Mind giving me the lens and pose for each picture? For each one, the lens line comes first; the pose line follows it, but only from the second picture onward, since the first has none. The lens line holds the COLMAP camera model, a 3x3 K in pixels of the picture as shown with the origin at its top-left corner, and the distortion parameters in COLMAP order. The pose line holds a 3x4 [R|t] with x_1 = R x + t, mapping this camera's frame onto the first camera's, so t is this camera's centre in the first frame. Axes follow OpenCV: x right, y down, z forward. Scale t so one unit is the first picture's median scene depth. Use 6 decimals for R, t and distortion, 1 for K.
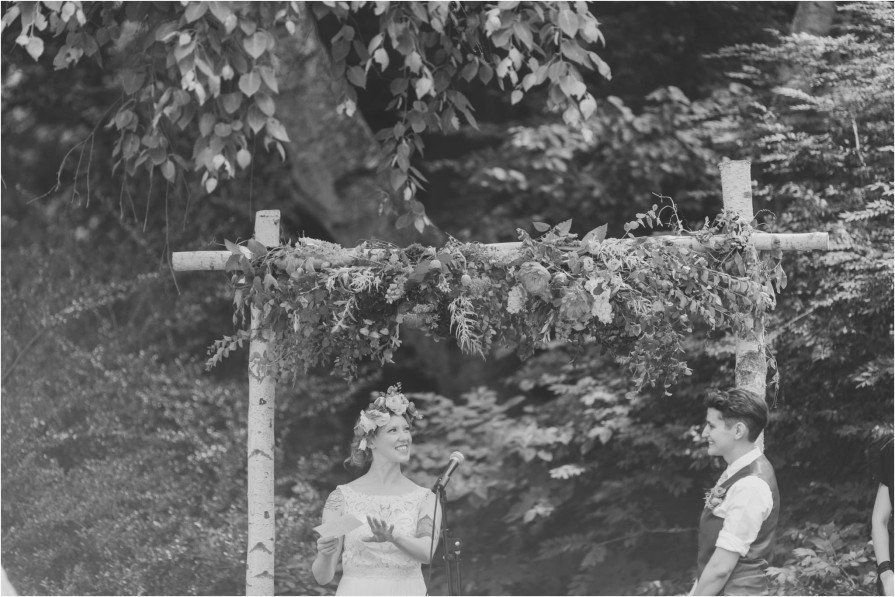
lens RADIAL K [[3446.9, 0, 447.5], [0, 3446.9, 298.5], [0, 0, 1]] dist [-0.017846, 1.050006]
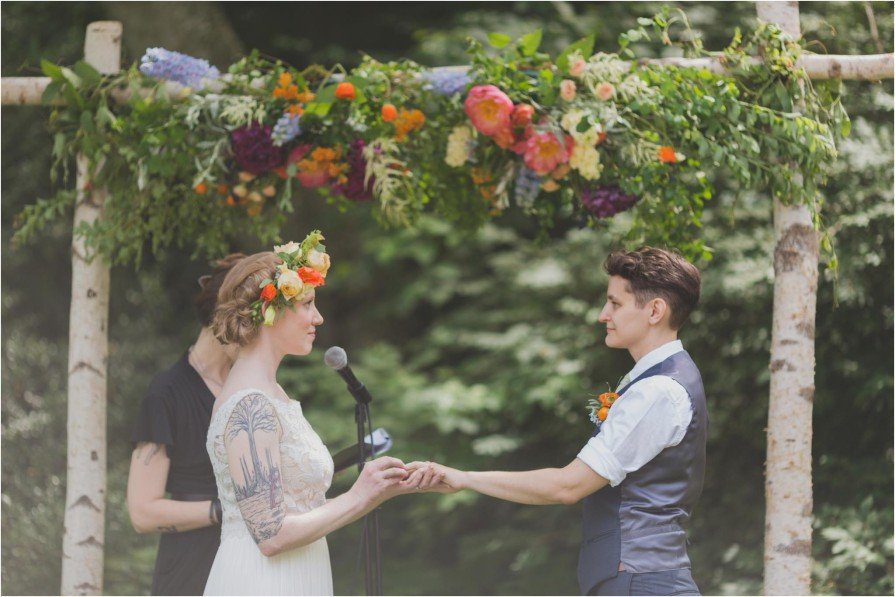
lens RADIAL K [[3446.9, 0, 447.5], [0, 3446.9, 298.5], [0, 0, 1]] dist [-0.017846, 1.050006]
pose [[0.998945, 0.015332, 0.043286, -0.012187], [-0.014115, 0.999500, -0.028282, 0.050747], [-0.043698, 0.027641, 0.998662, 0.308232]]
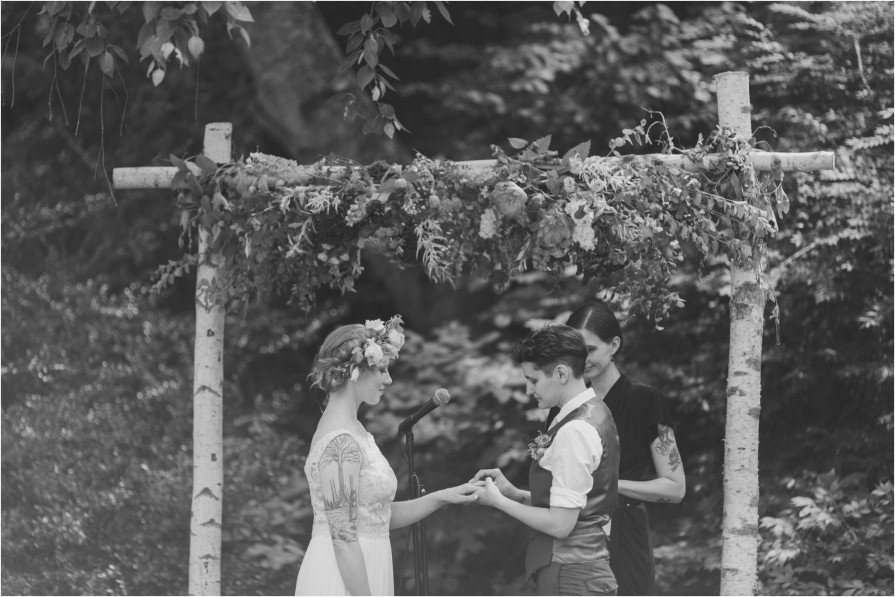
lens RADIAL K [[3464.7, 0, 407.8], [0, 3464.7, 298.7], [0, 0, 1]] dist [0.243239, -6.945779]
pose [[0.999943, 0.009110, -0.005632, 0.003714], [-0.009015, 0.999821, 0.016652, 0.005187], [0.005783, -0.016601, 0.999845, 0.085008]]
